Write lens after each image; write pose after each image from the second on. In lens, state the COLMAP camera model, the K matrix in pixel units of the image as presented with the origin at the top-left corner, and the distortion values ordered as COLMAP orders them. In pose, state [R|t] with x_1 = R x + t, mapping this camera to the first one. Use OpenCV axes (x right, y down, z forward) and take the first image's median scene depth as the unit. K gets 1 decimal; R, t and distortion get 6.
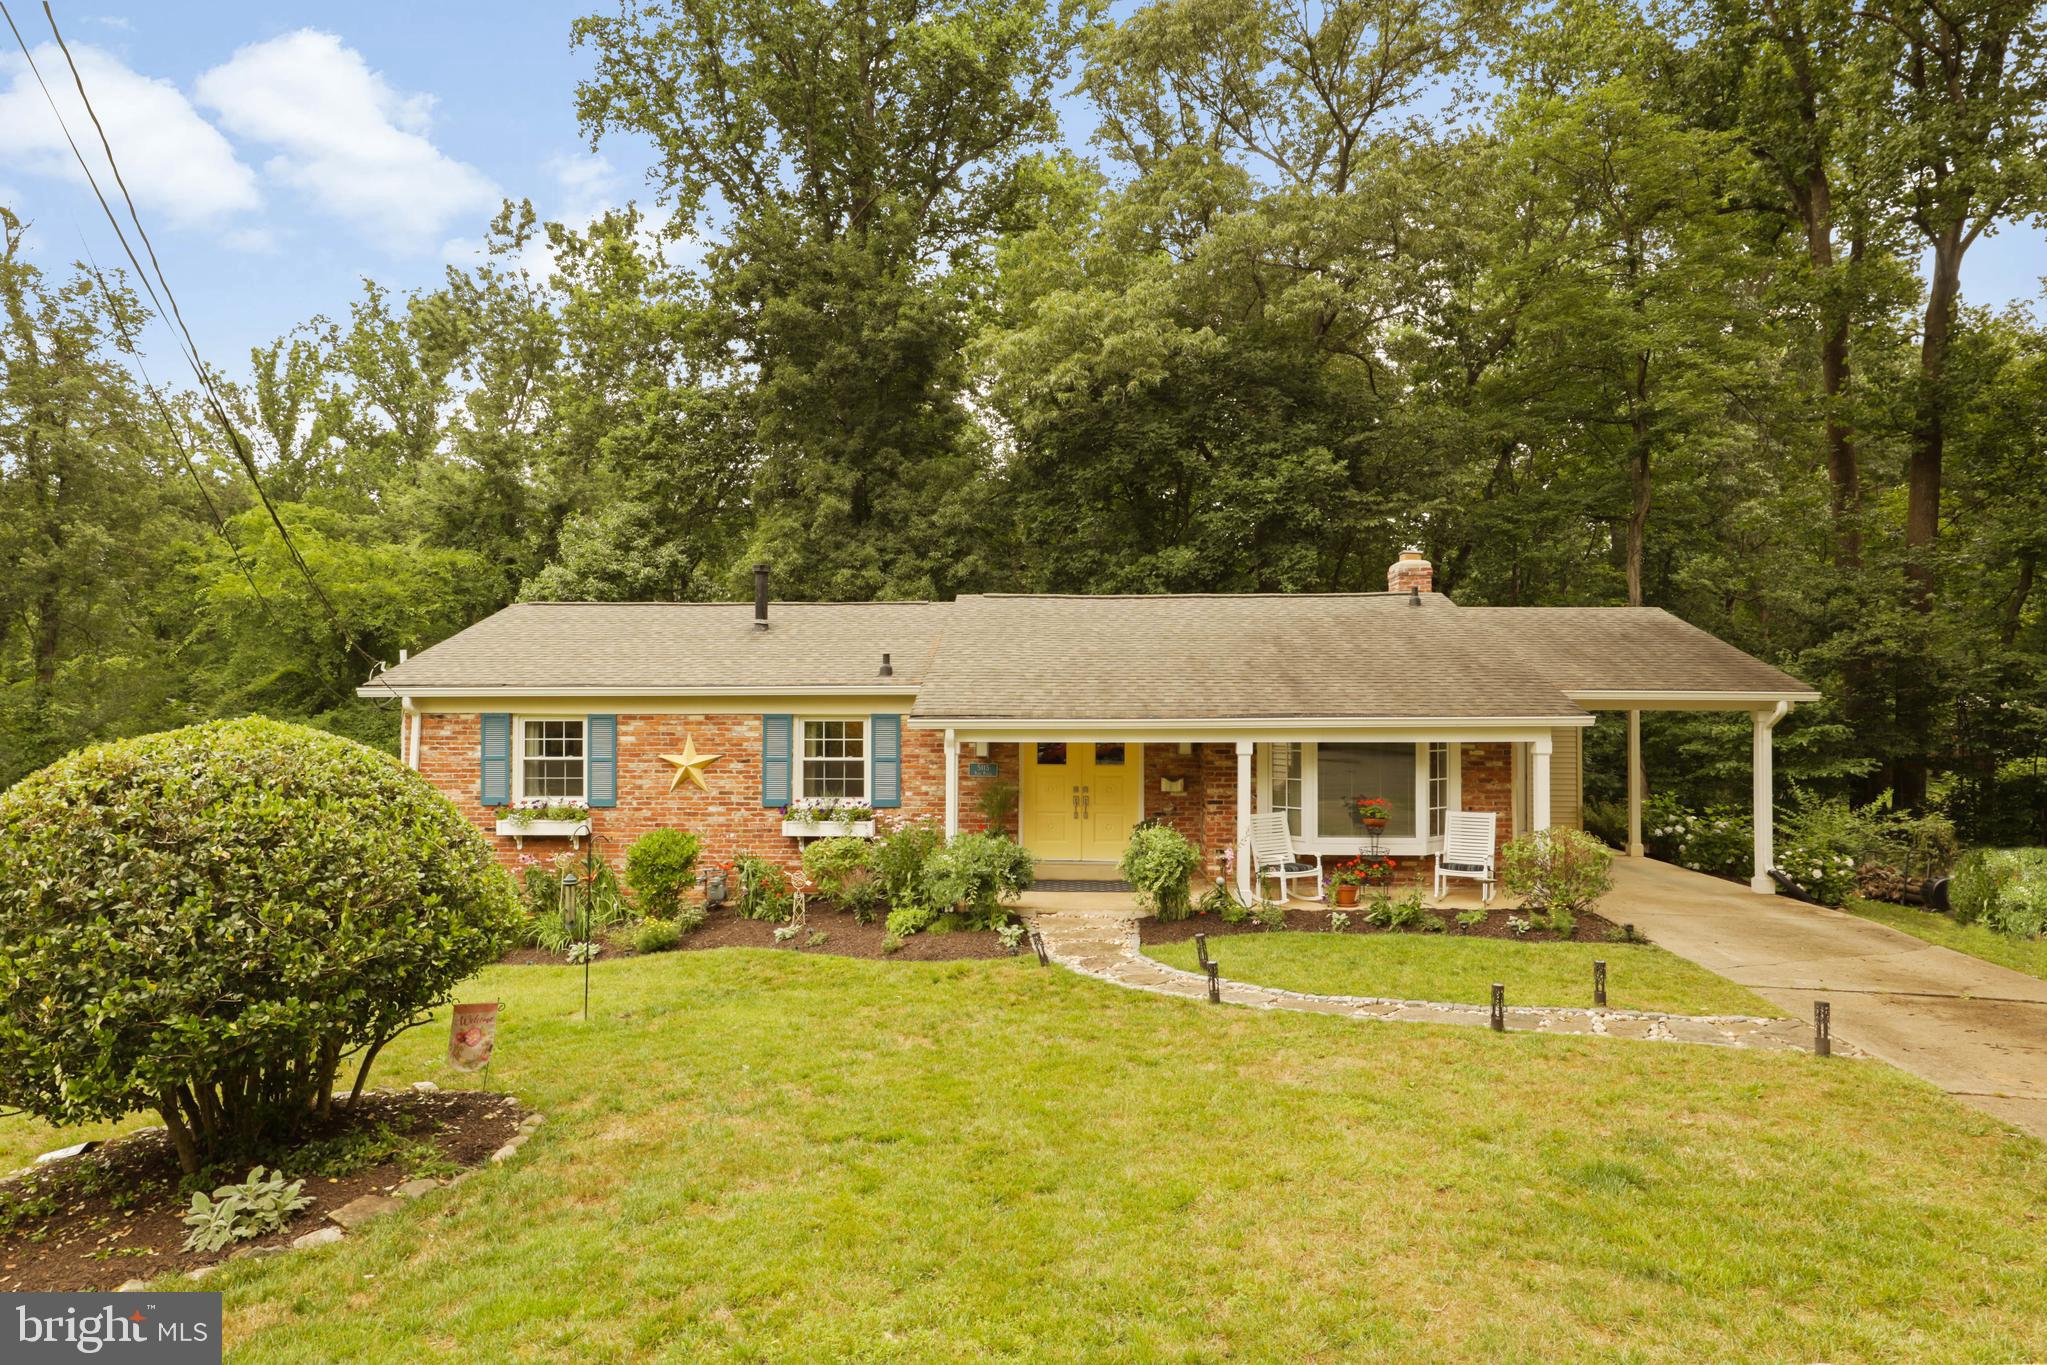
lens RADIAL K [[1223.9, 0, 1023.5], [0, 1223.9, 682.5], [0, 0, 1]] dist [-0.000158, 0.020292]
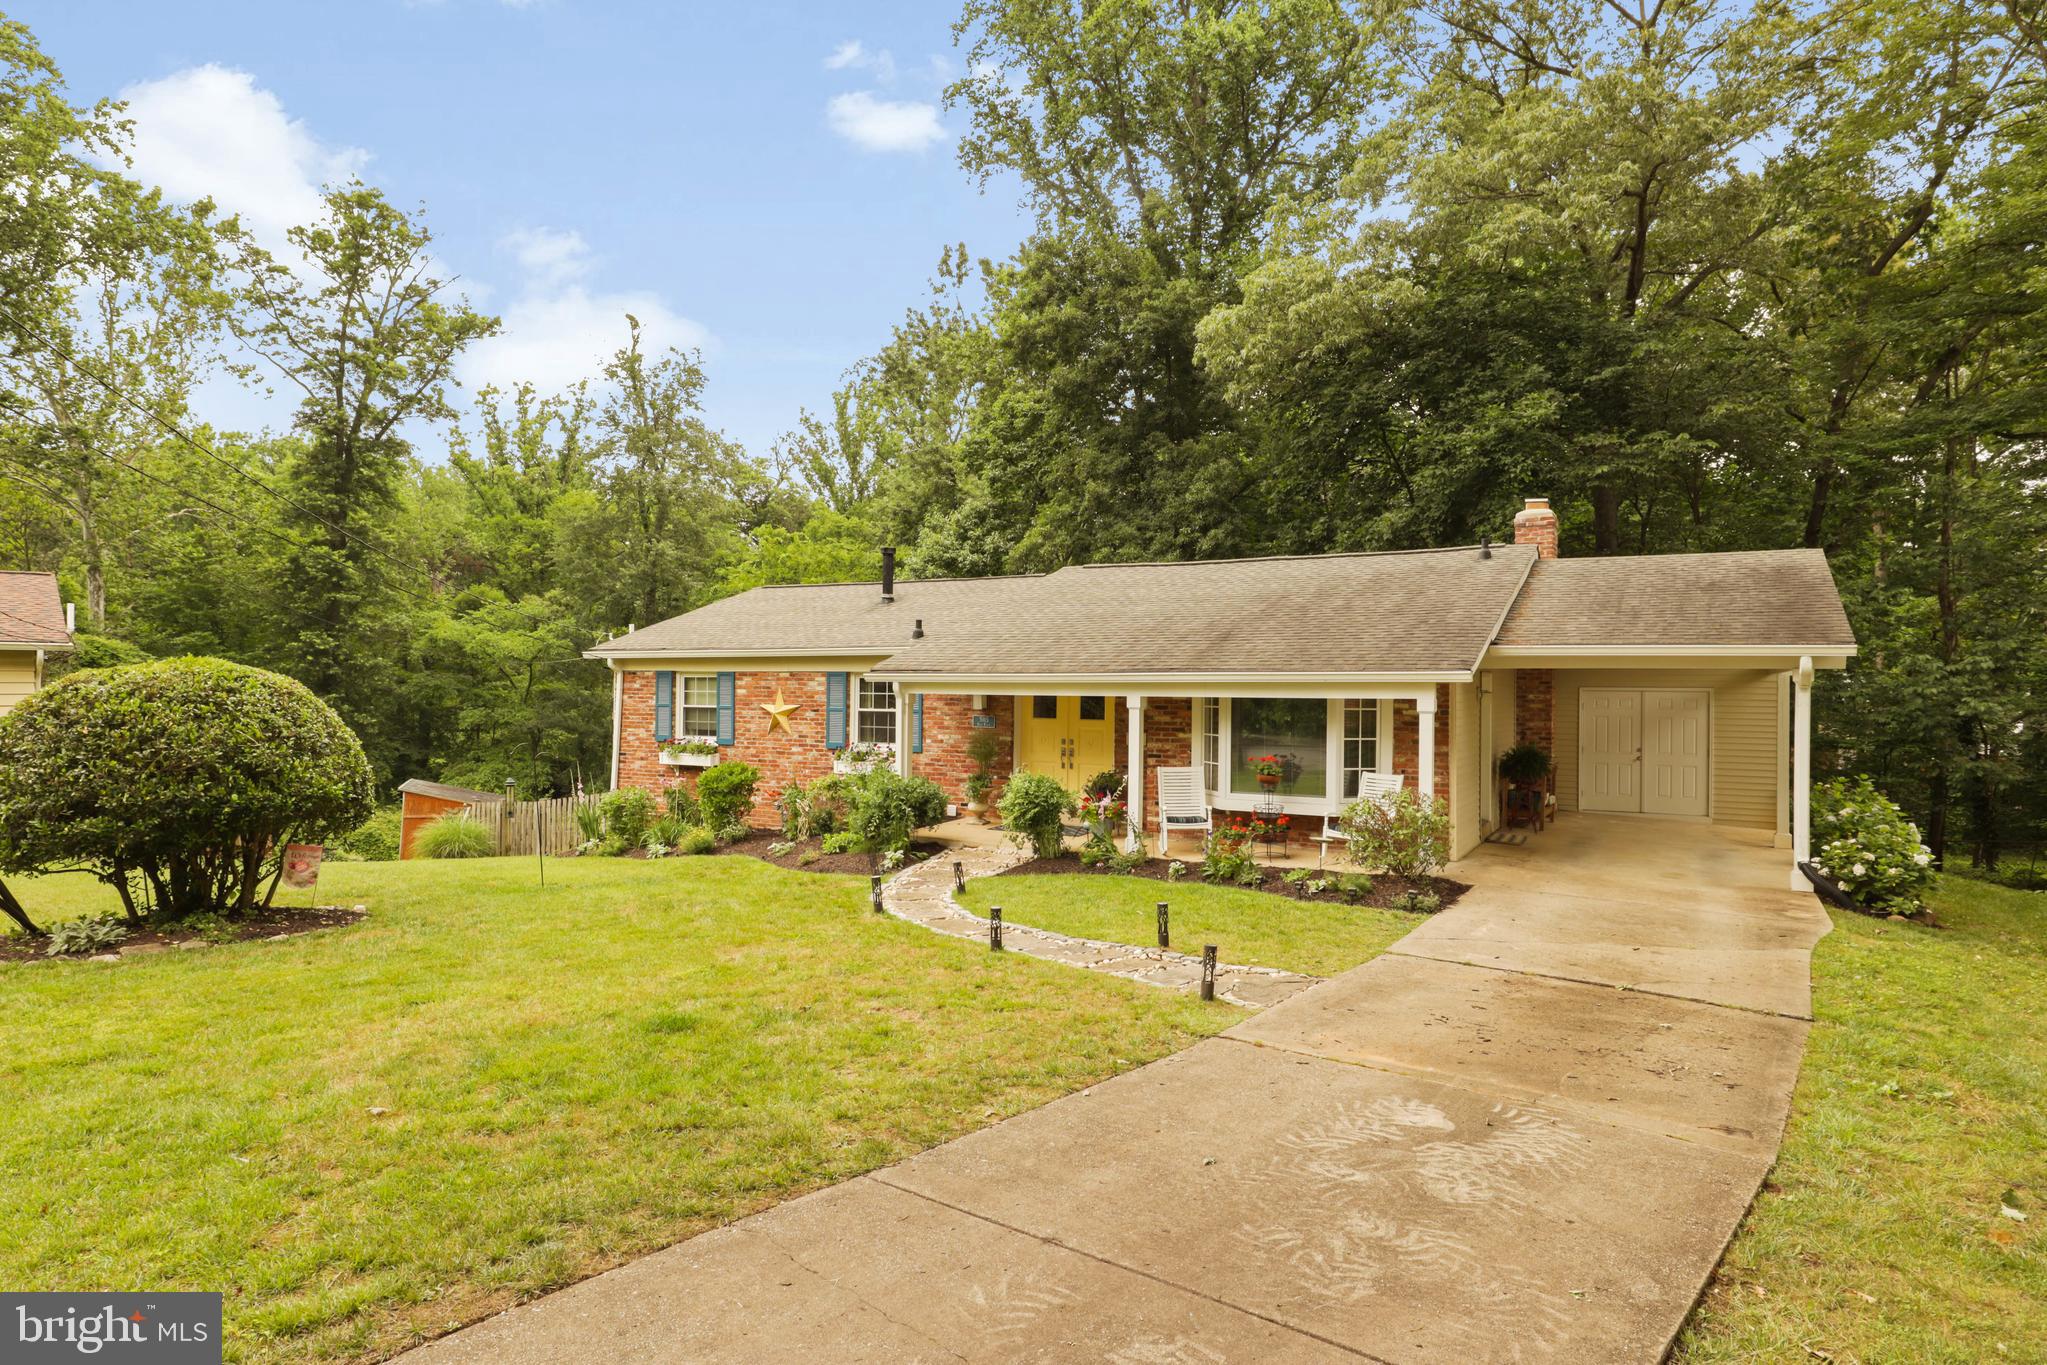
lens RADIAL K [[1191.2, 0, 1023.5], [0, 1191.2, 682.5], [0, 0, 1]] dist [-0.002366, 0.021288]
pose [[0.888401, 0.005768, -0.459032, 0.495828], [0.001472, 0.999880, 0.015413, 0.018585], [0.459066, -0.014369, 0.888286, 0.047027]]
